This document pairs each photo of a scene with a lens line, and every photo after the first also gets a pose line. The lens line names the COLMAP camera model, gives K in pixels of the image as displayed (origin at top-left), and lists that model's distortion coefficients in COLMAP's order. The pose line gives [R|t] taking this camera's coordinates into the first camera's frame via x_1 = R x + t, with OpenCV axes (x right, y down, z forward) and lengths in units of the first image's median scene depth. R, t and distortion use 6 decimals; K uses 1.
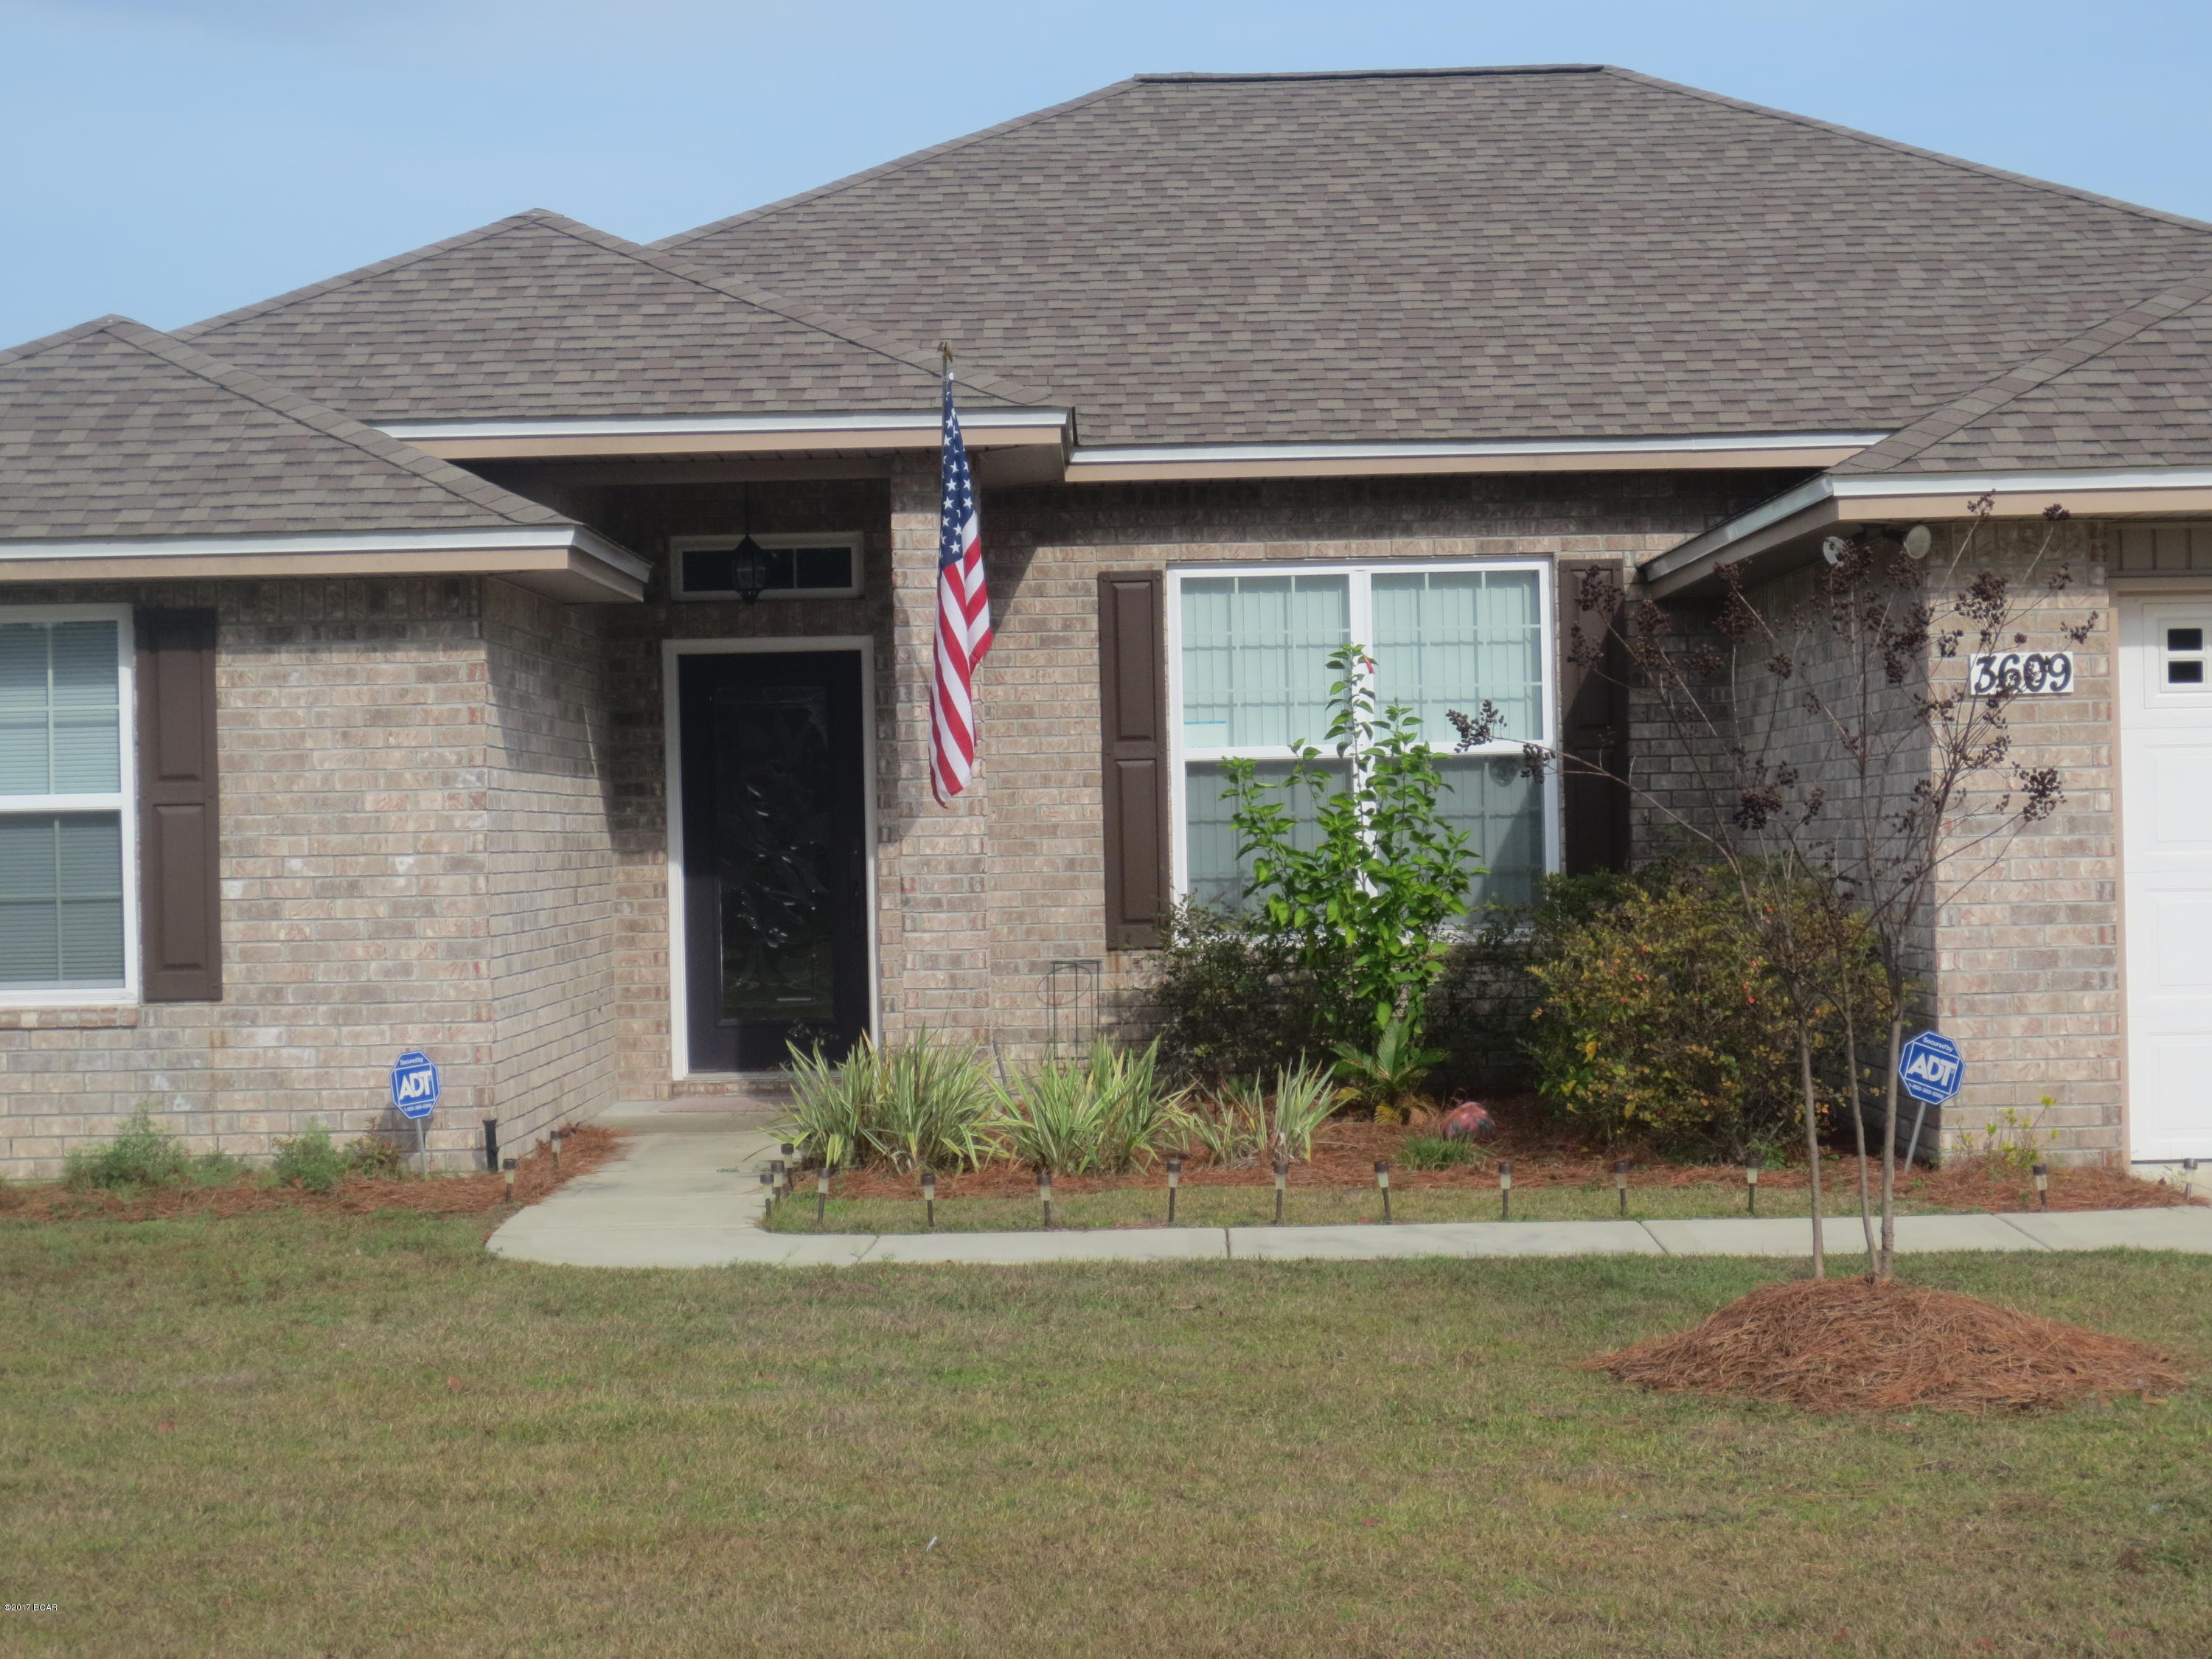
lens RADIAL K [[4150.2, 0, 1126.5], [0, 4150.2, 842.5], [0, 0, 1]] dist [-0.106351, 0.000000]
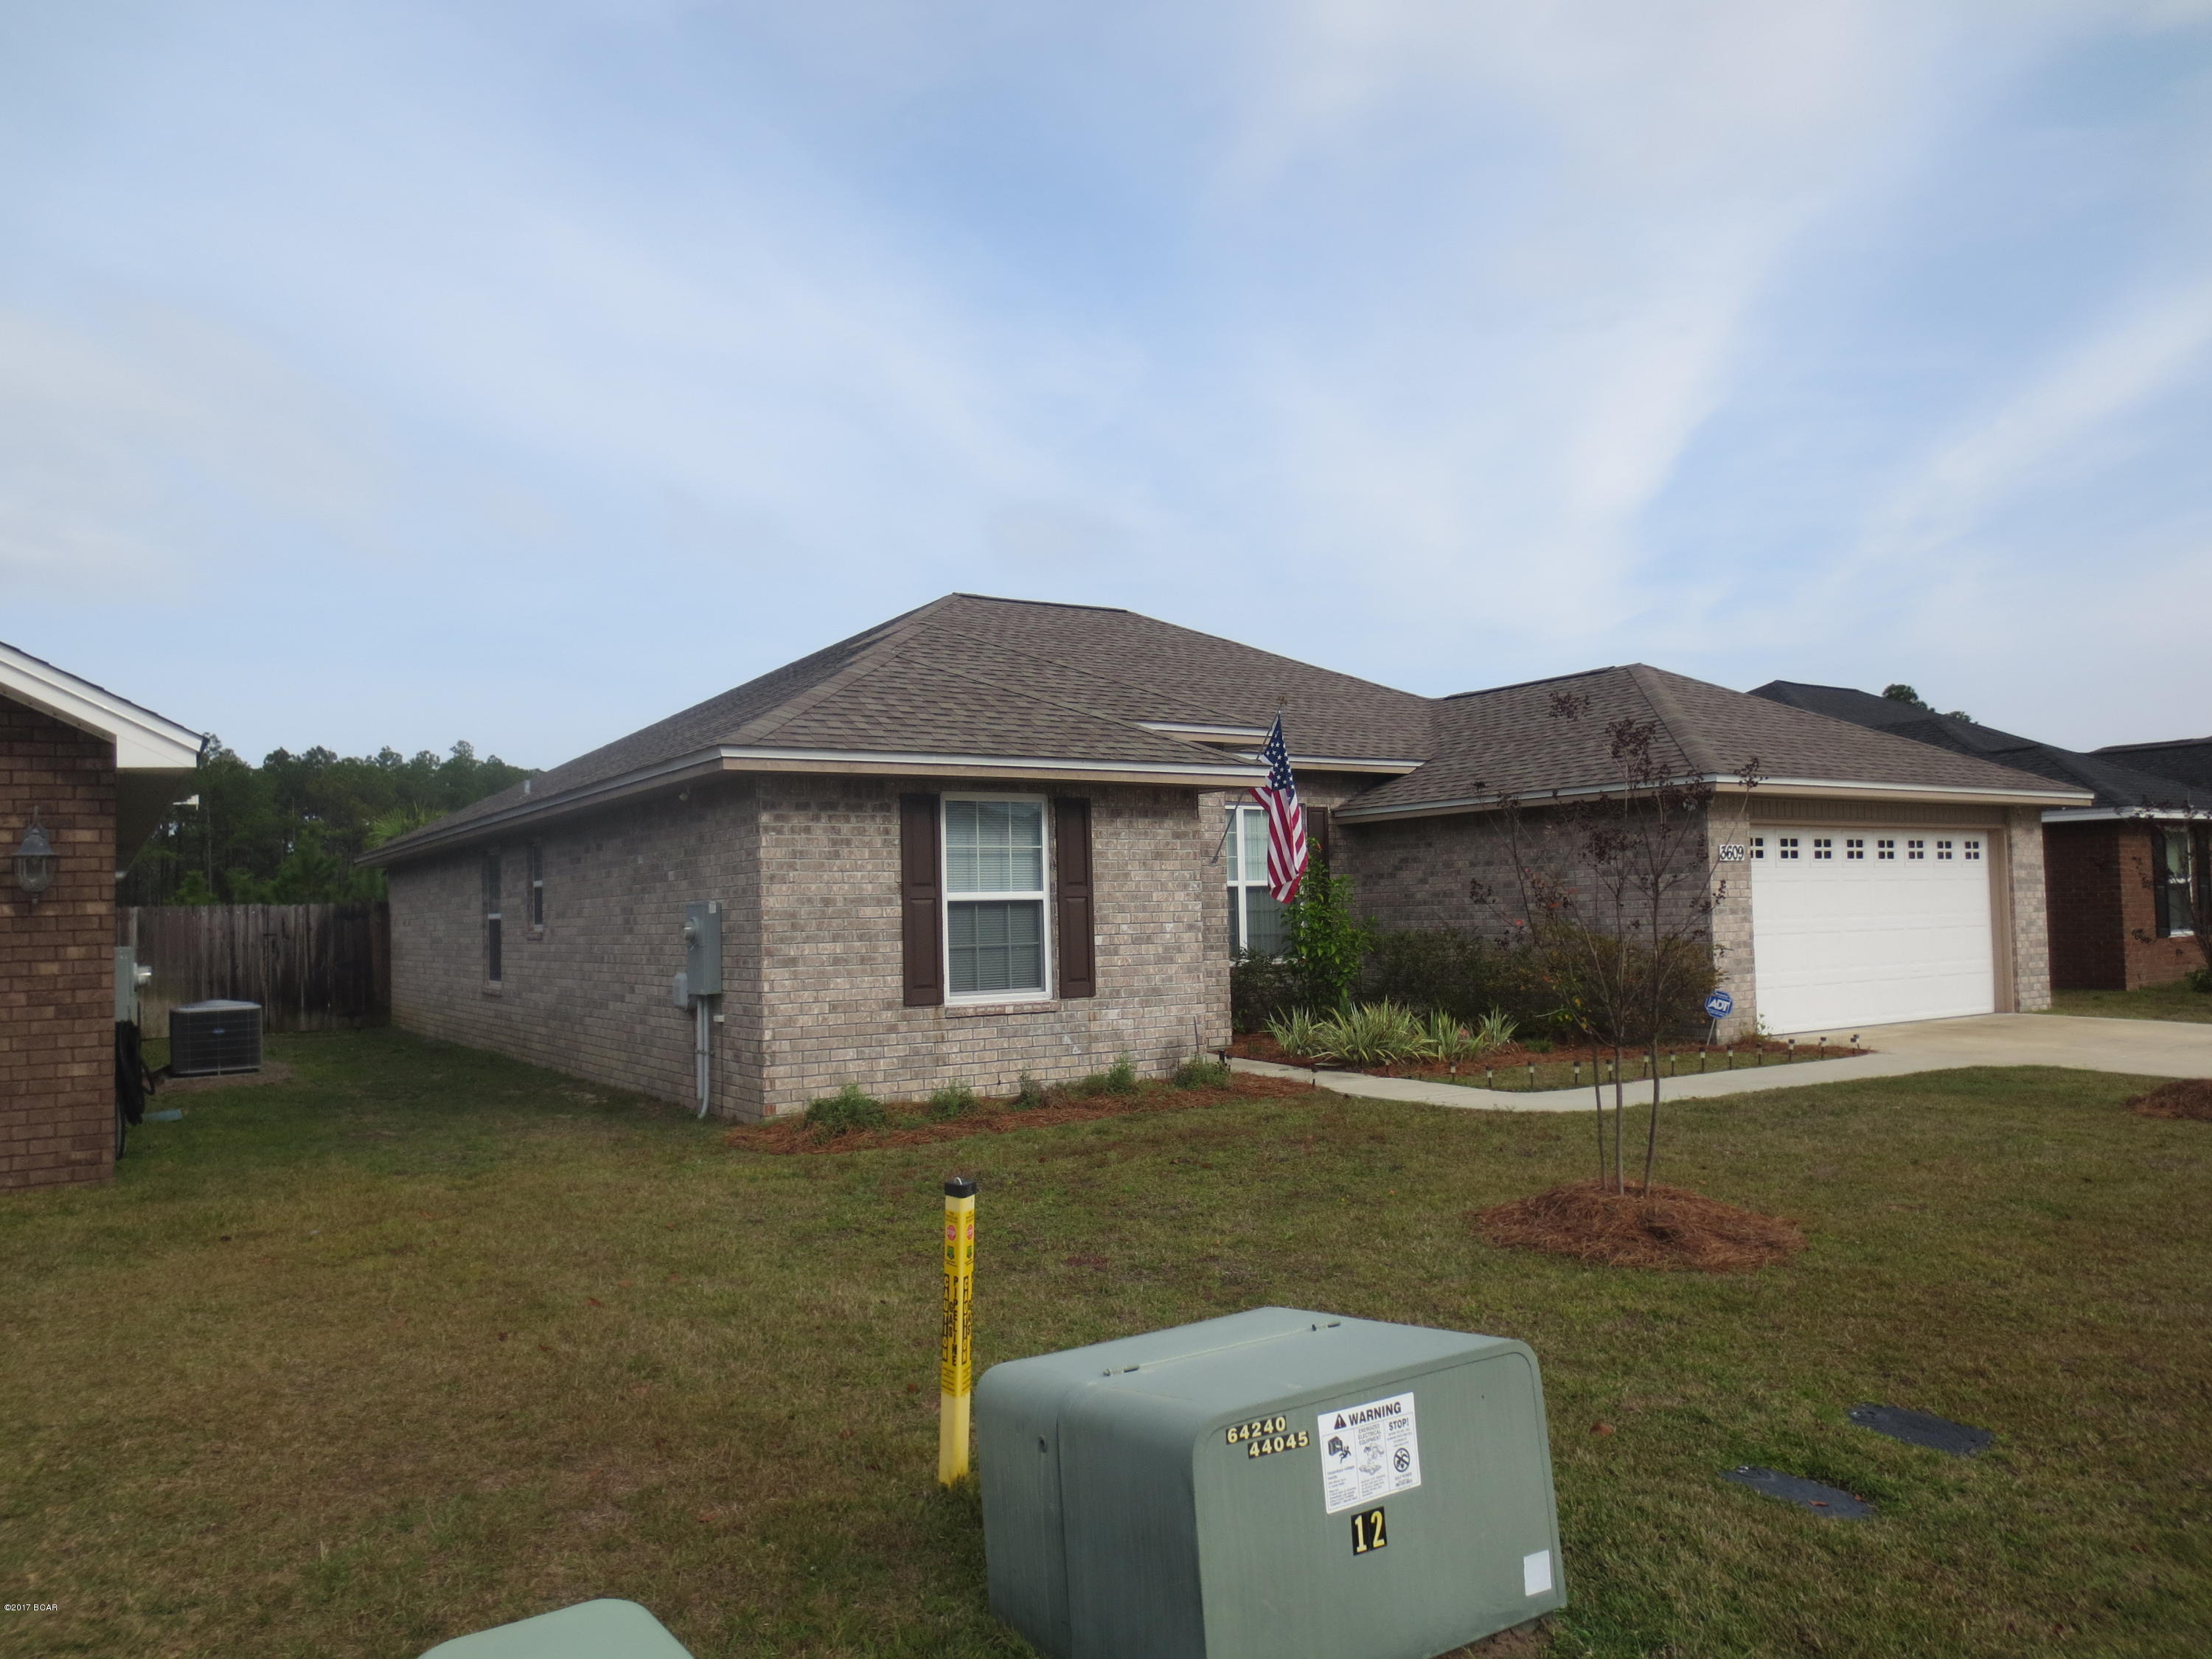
lens RADIAL K [[1567.0, 0, 1101.6], [0, 1567.0, 837.9], [0, 0, 1]] dist [-0.046035, 0.020654]
pose [[0.839648, 0.030440, 0.542277, -0.623233], [0.003782, 0.998076, -0.061880, 0.008895], [-0.543117, 0.054008, 0.837918, 0.367834]]
